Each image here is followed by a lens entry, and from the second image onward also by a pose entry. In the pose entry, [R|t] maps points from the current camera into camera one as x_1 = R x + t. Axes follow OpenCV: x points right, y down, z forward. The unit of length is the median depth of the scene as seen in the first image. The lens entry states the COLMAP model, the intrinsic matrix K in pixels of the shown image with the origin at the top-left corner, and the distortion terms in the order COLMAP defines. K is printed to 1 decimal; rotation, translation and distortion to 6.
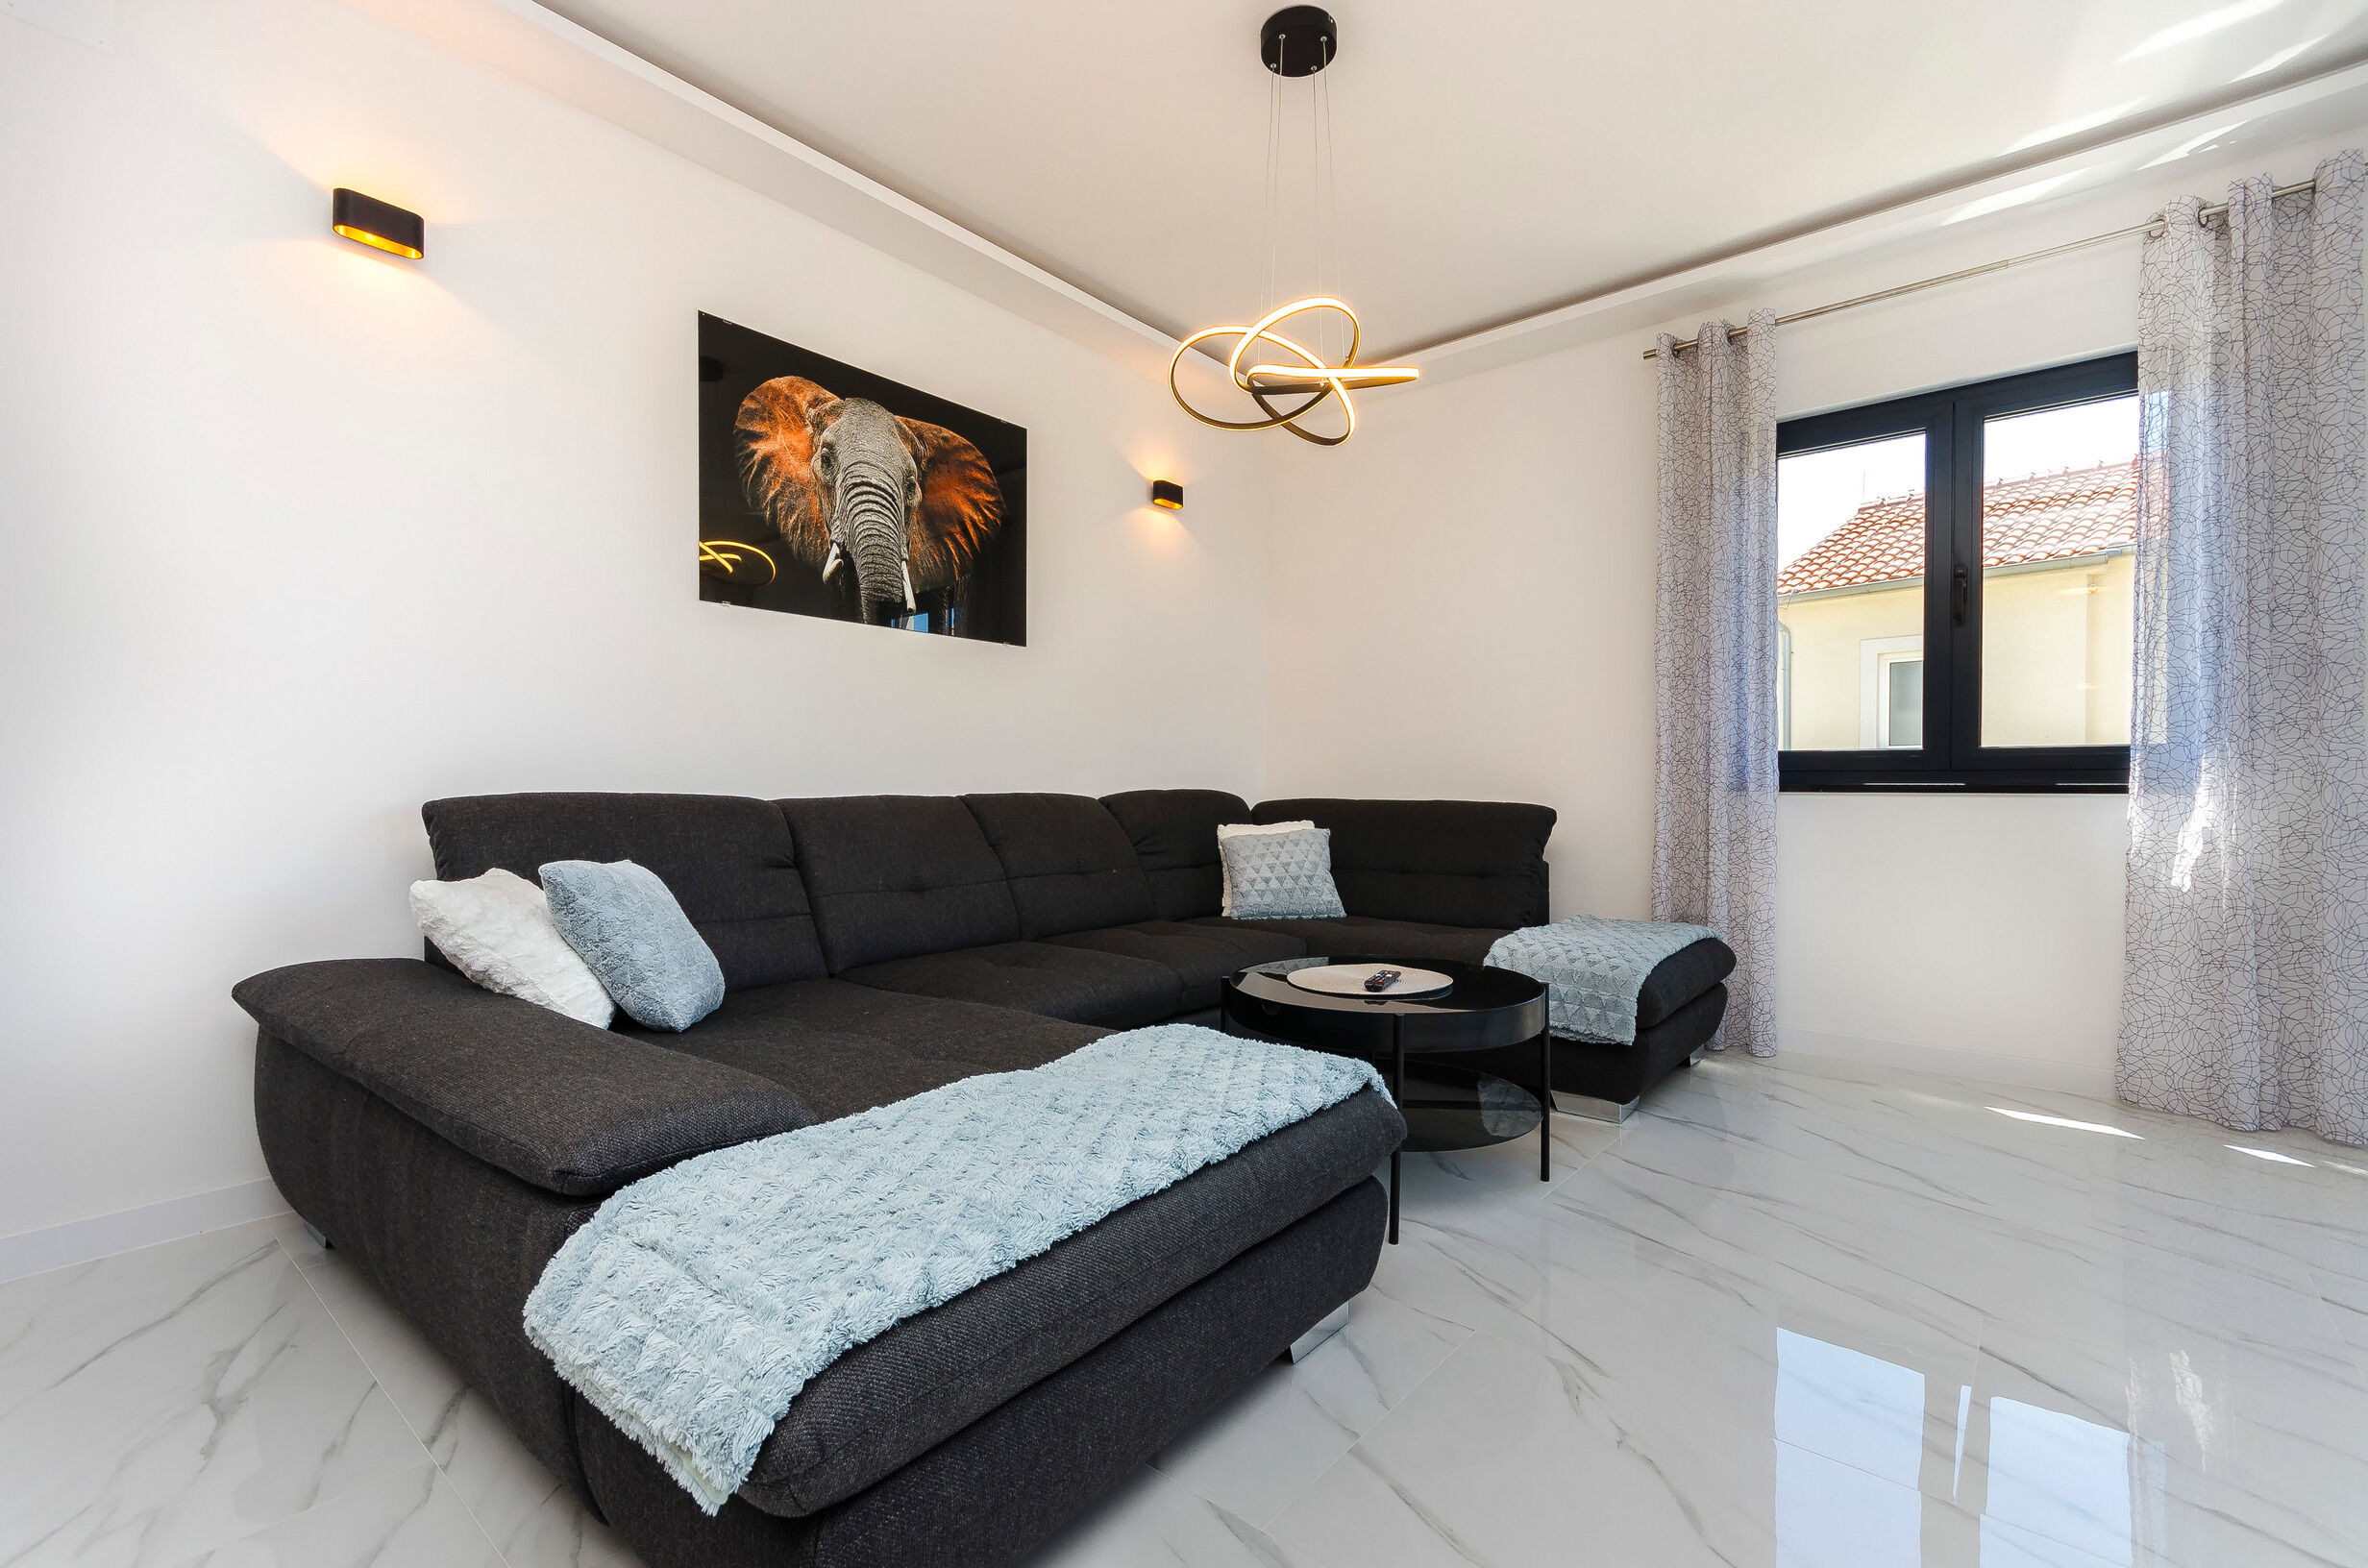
lens RADIAL K [[1060.6, 0, 1213.2], [0, 1060.6, 777.6], [0, 0, 1]] dist [0.006243, -0.000402]
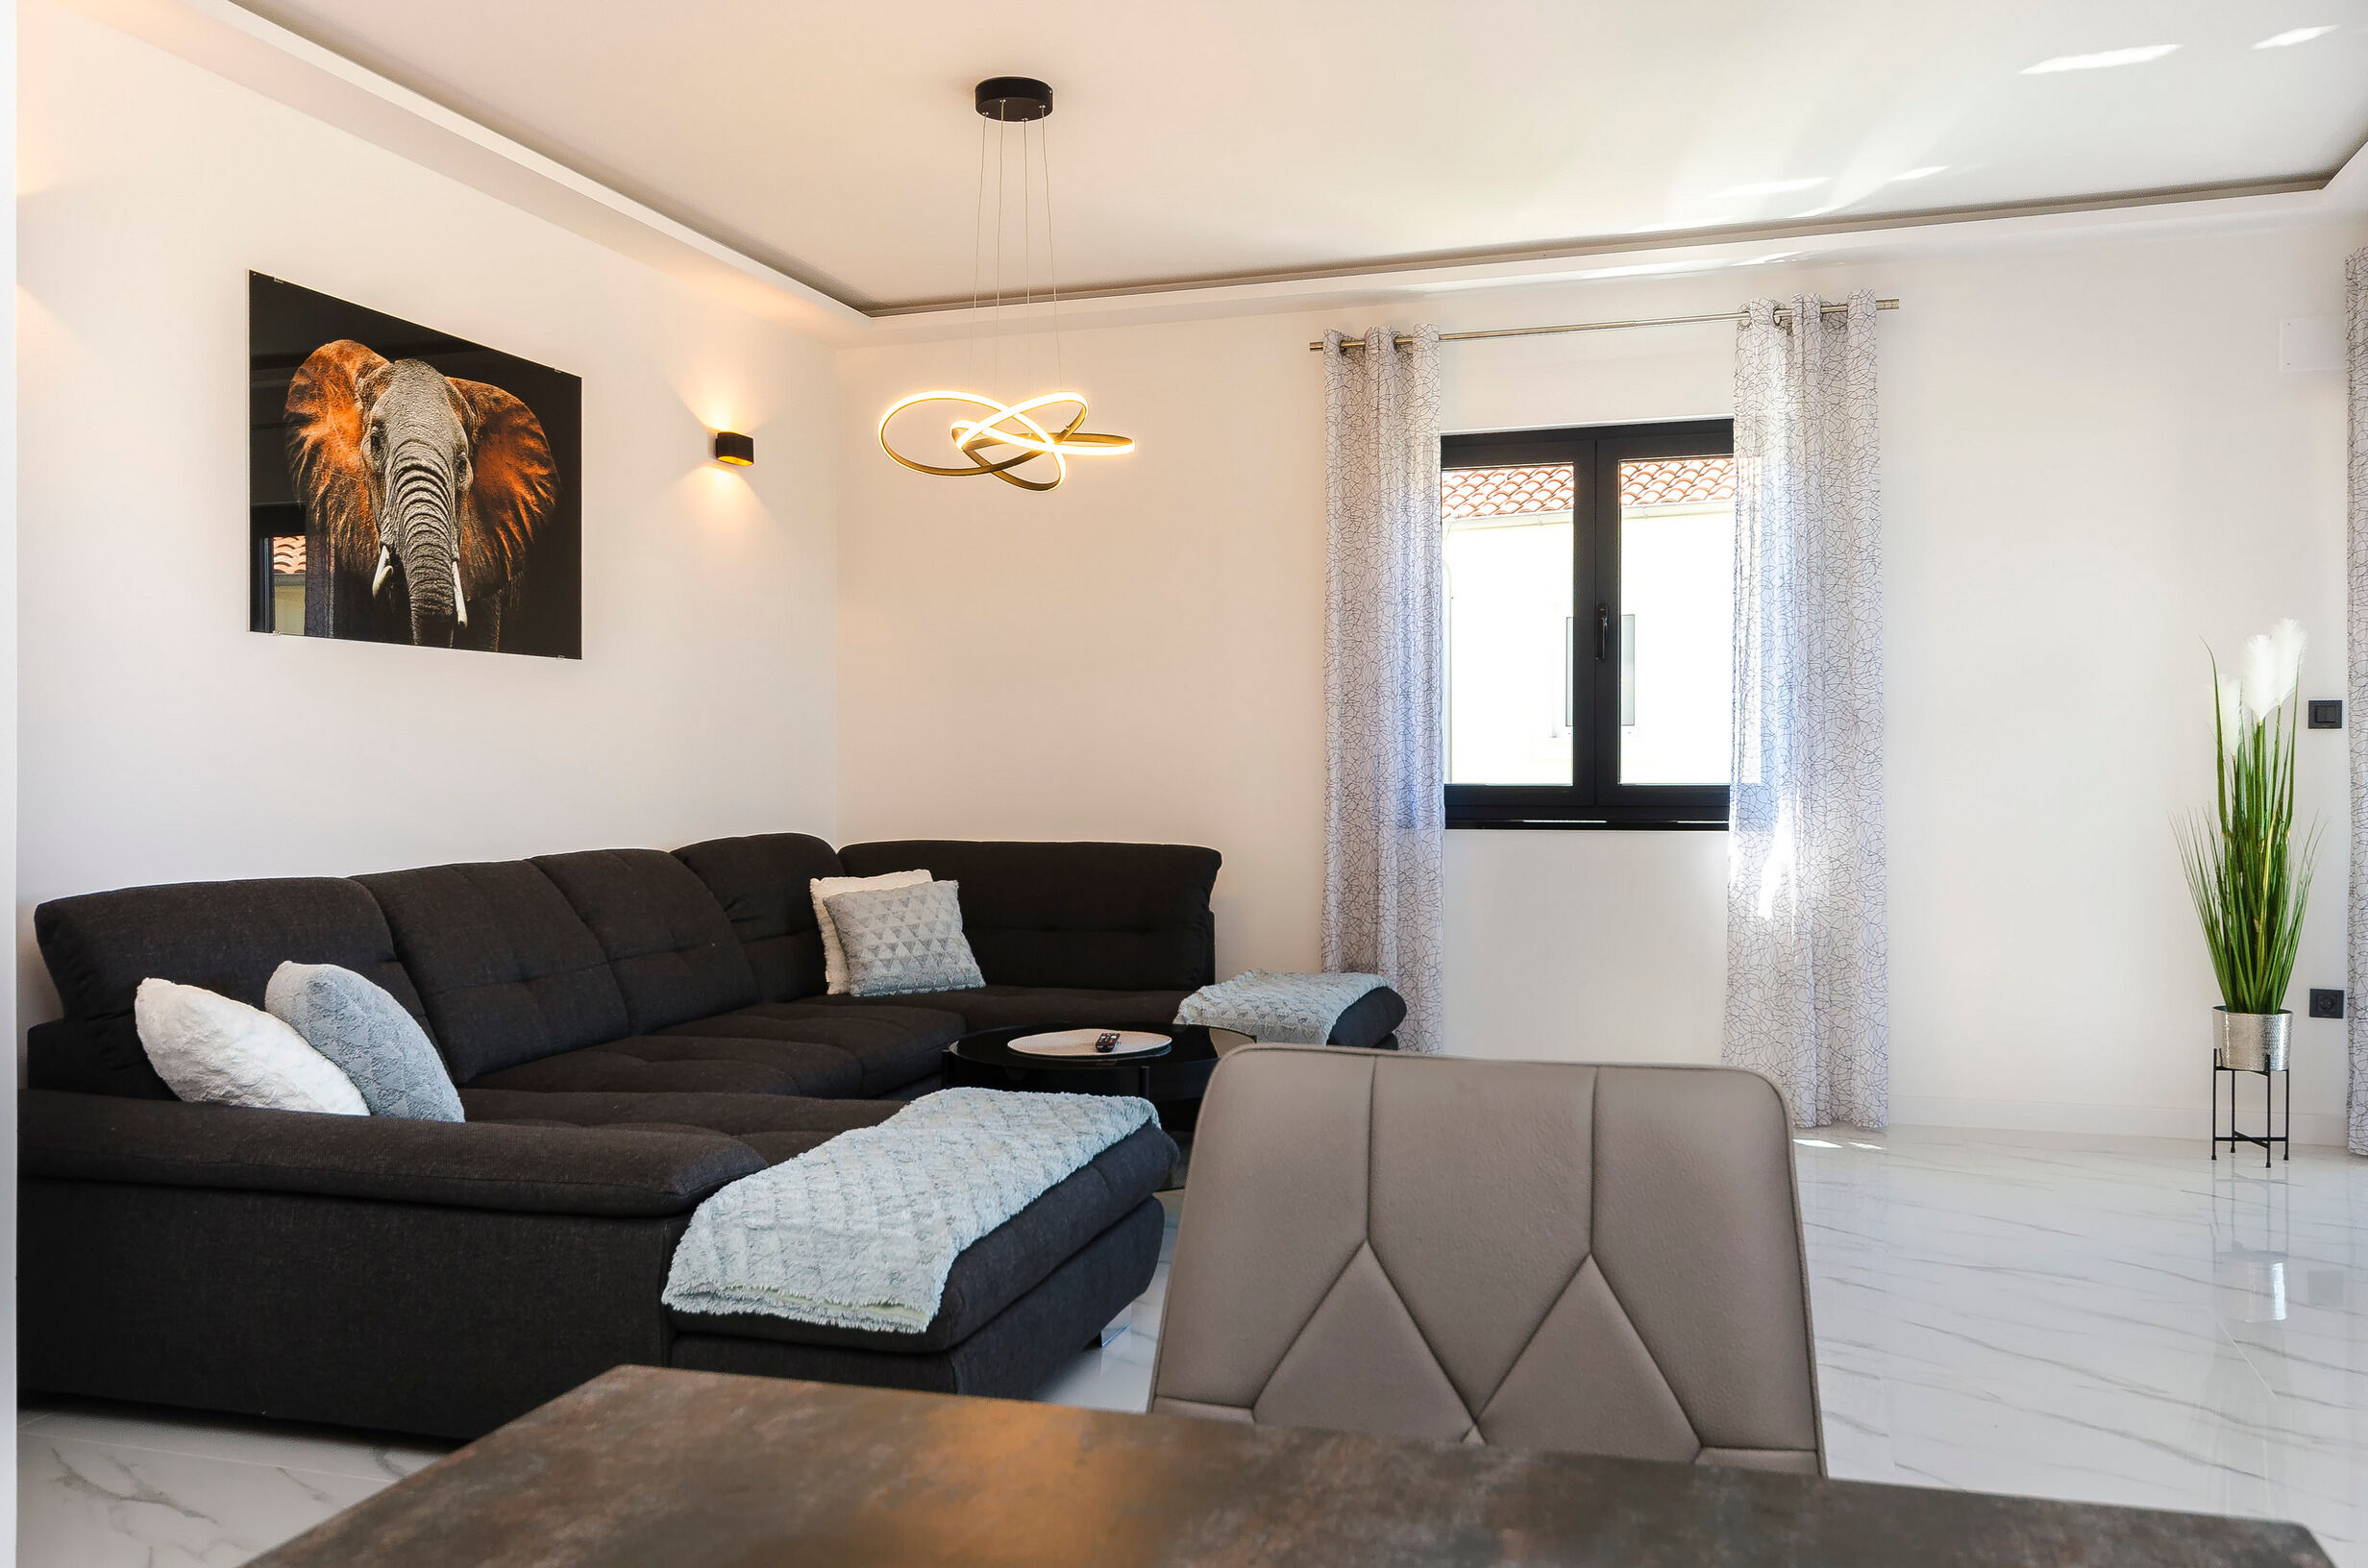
lens RADIAL K [[1845.9, 0, 1269.2], [0, 1845.9, 780.4], [0, 0, 1]] dist [-0.049212, 0.000723]
pose [[0.920914, -0.011534, 0.389595, -0.277732], [0.004122, 0.999794, 0.019855, -0.070058], [-0.389744, -0.016679, 0.920772, -0.499083]]
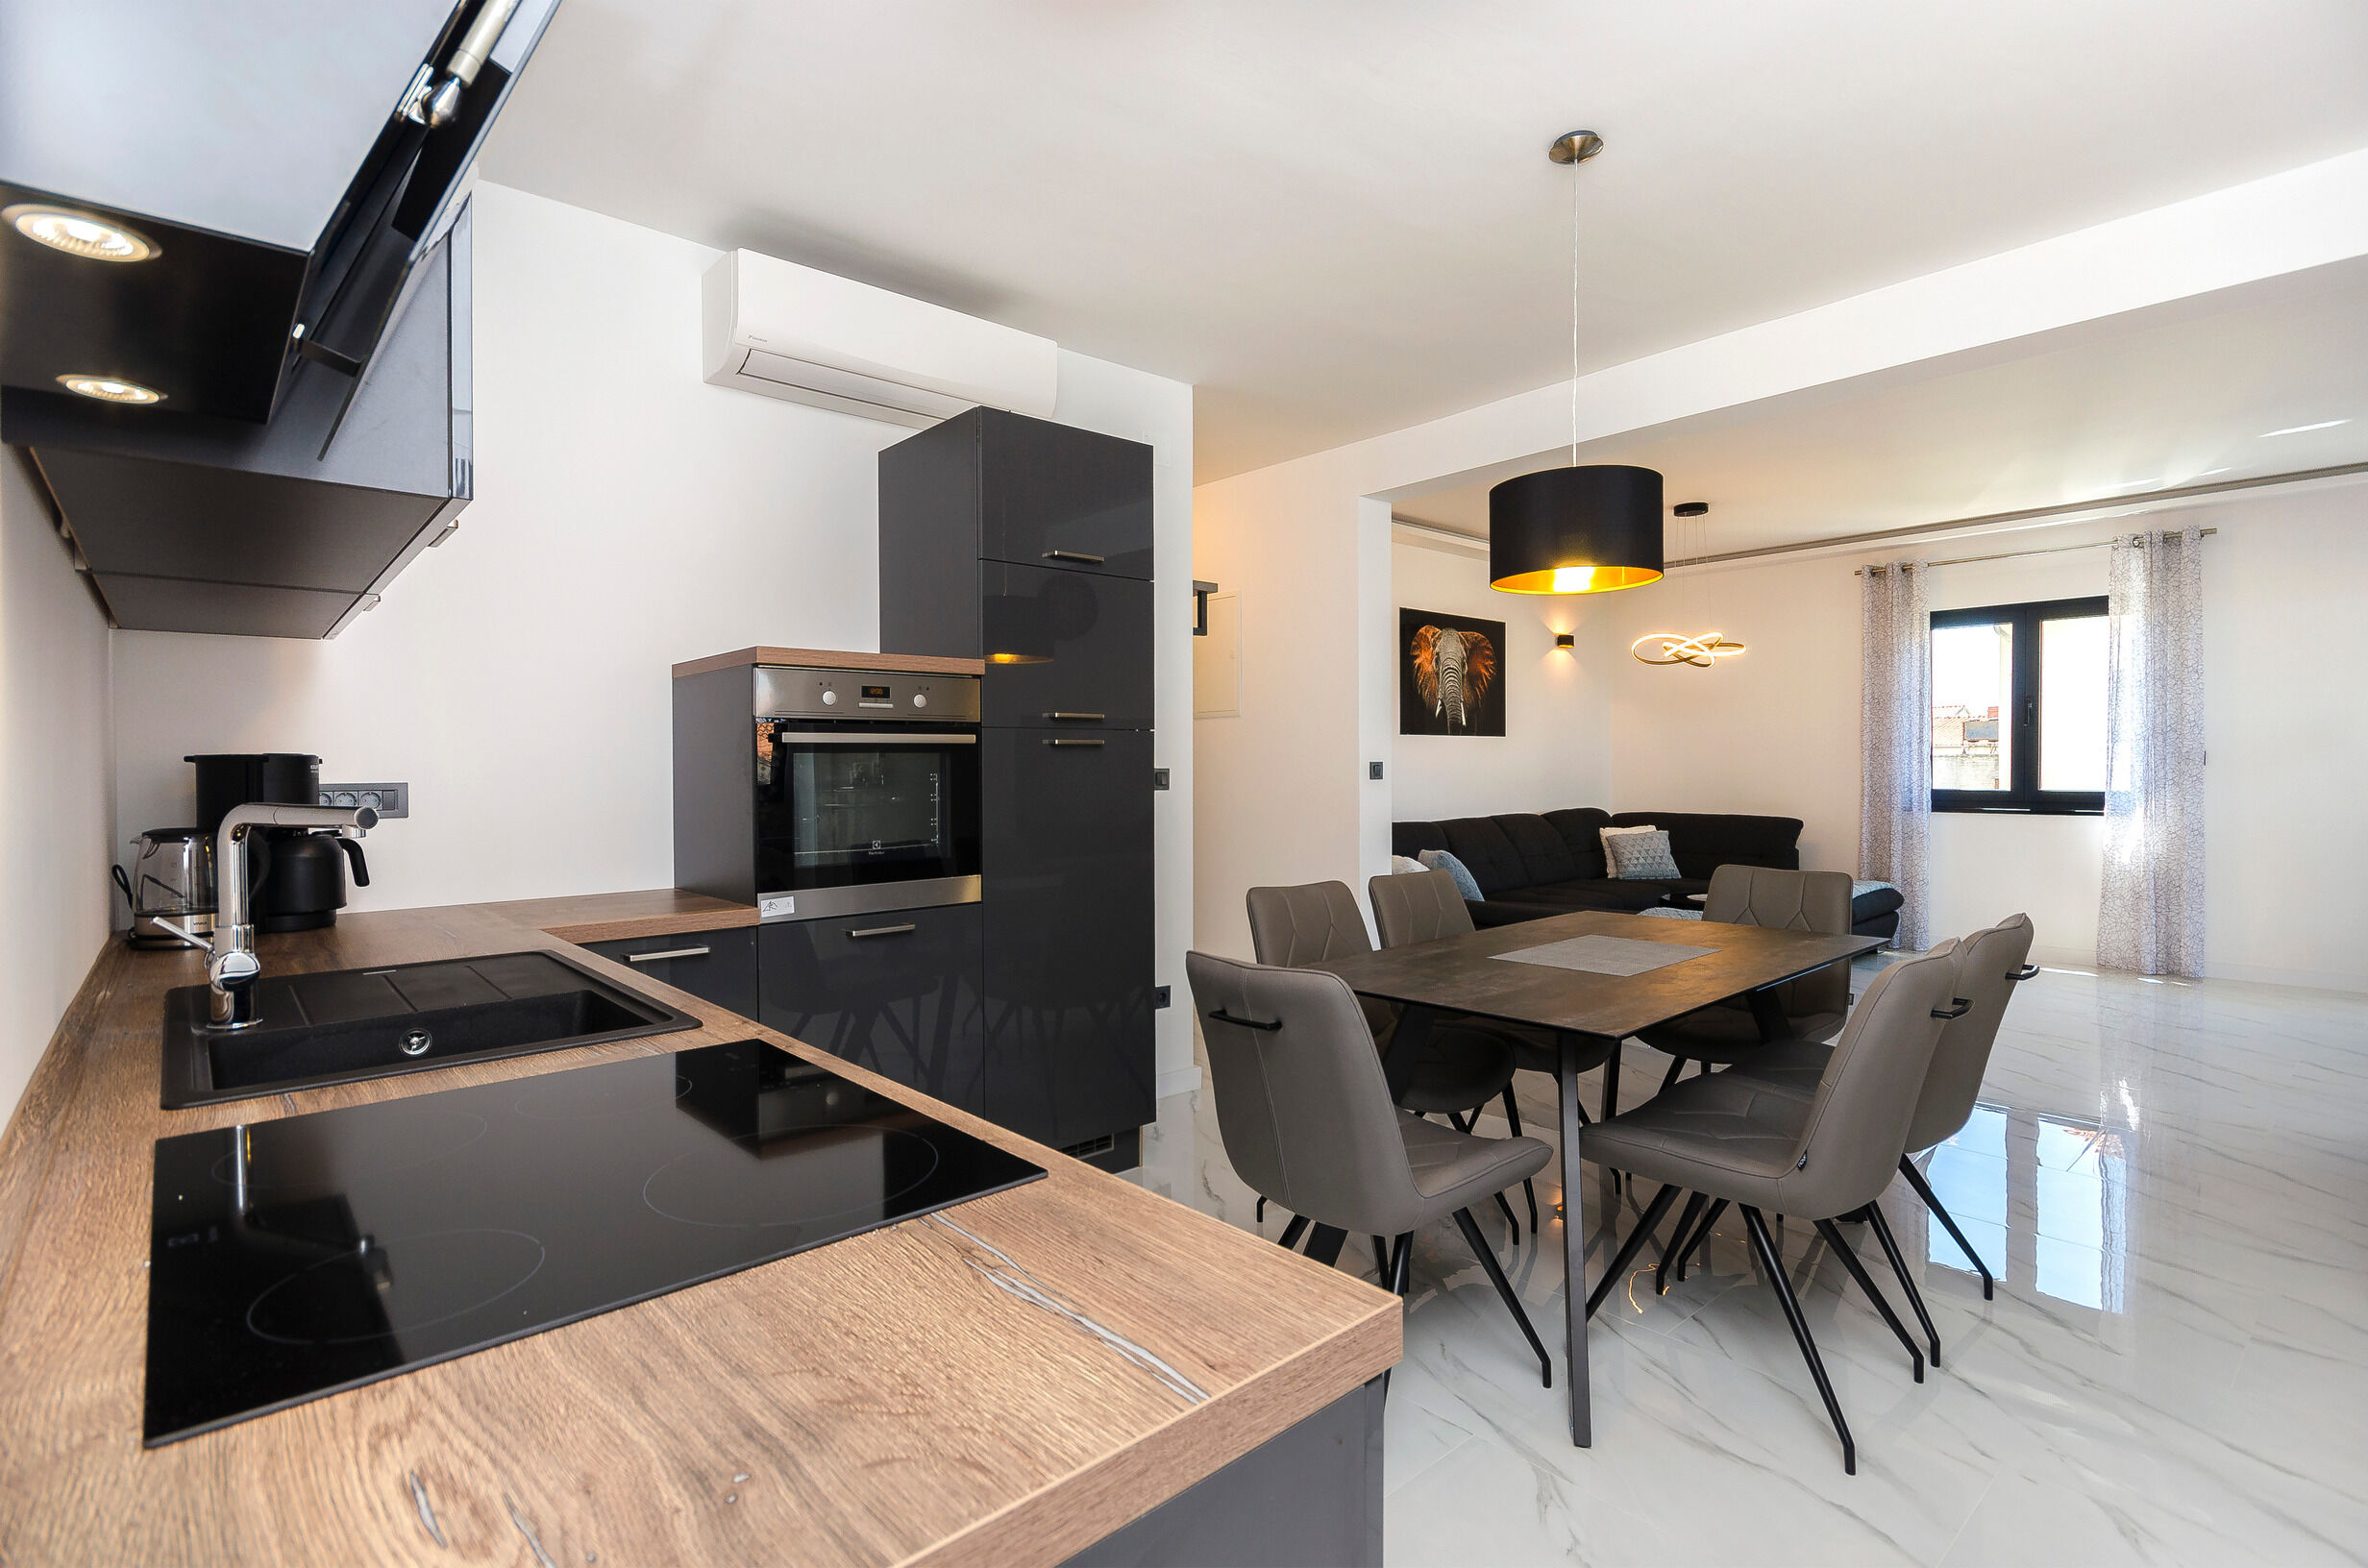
lens RADIAL K [[1244.2, 0, 1138.8], [0, 1244.2, 788.2], [0, 0, 1]] dist [-0.020346, 0.005172]
pose [[0.983632, -0.008031, -0.180011, -0.495882], [0.013293, 0.999518, 0.028047, -0.119332], [0.179699, -0.029980, 0.983265, -1.535241]]
